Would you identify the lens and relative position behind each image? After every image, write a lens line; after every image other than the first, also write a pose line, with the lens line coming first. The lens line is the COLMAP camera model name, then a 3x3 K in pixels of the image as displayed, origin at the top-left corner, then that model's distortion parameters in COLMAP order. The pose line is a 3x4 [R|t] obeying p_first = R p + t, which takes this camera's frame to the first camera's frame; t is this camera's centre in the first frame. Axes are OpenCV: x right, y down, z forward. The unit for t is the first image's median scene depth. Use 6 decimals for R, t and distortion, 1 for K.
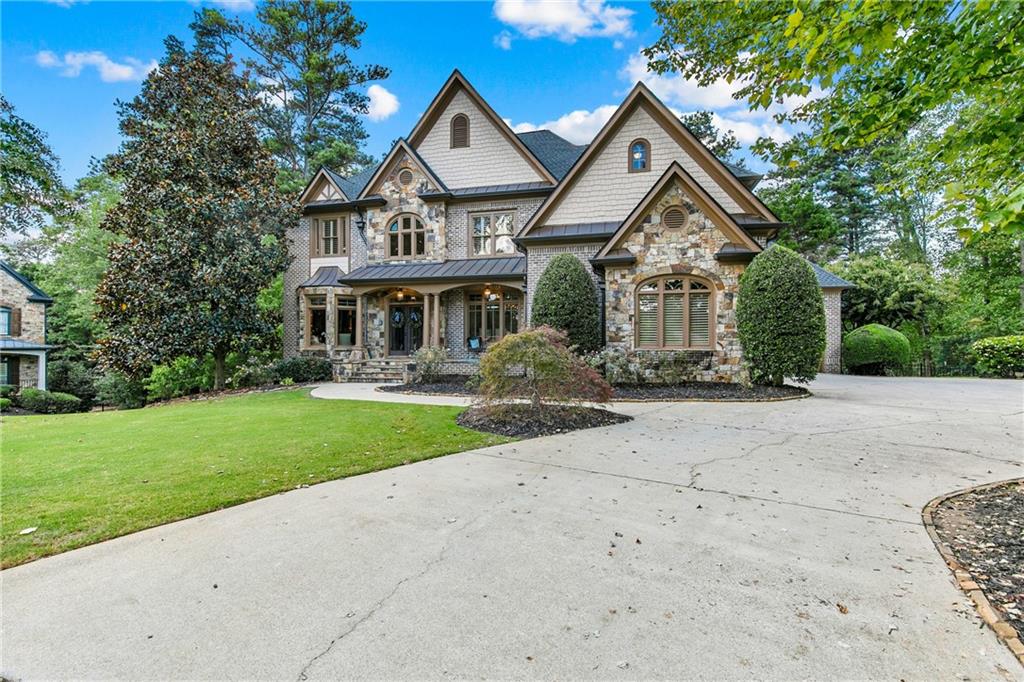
lens RADIAL K [[445.2, 0, 512.0], [0, 445.2, 341.0], [0, 0, 1]] dist [0.001250, 0.000053]
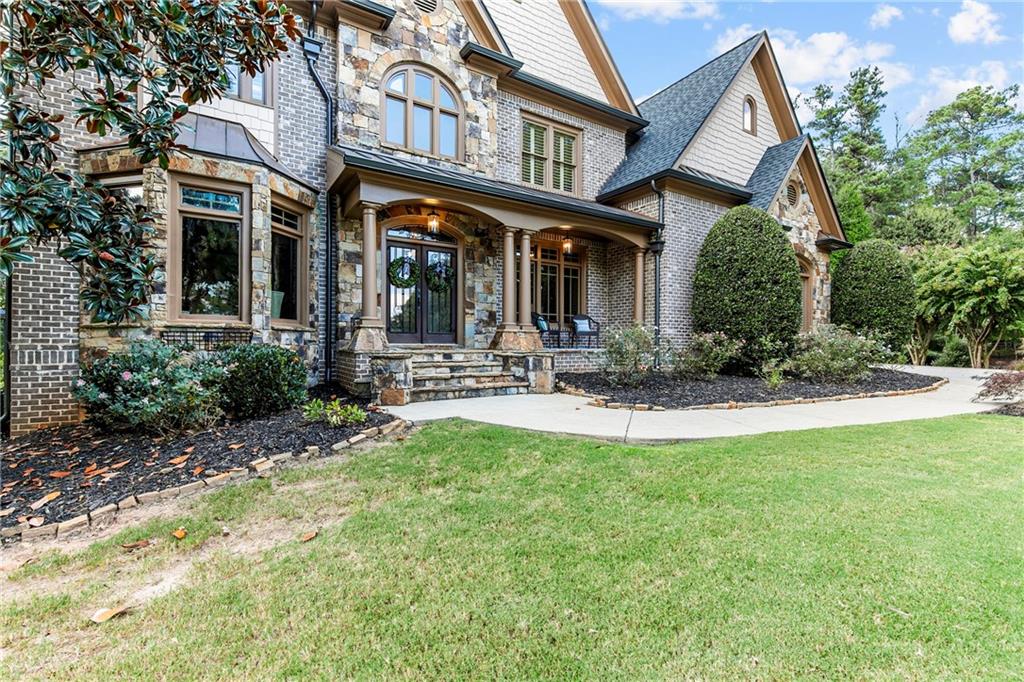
lens RADIAL K [[445.2, 0, 512.0], [0, 445.2, 341.0], [0, 0, 1]] dist [0.001250, 0.000053]
pose [[0.707853, 0.007064, 0.706324, -0.584524], [-0.013640, 0.999900, 0.003670, 0.030569], [-0.706228, -0.012232, 0.707879, 0.617938]]
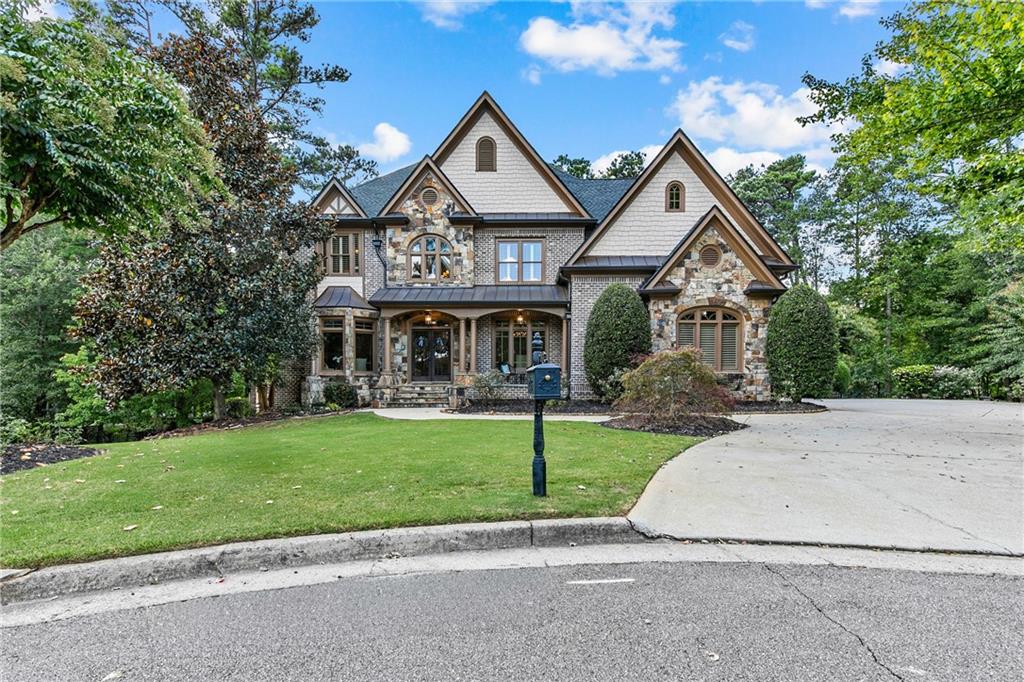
lens RADIAL K [[465.0, 0, 515.7], [0, 465.0, 388.9], [0, 0, 1]] dist [-0.000308, 0.000056]
pose [[0.976366, -0.004594, 0.216074, -0.305815], [-0.001497, 0.999606, 0.028017, 0.022807], [-0.216117, -0.027678, 0.975975, -0.041004]]
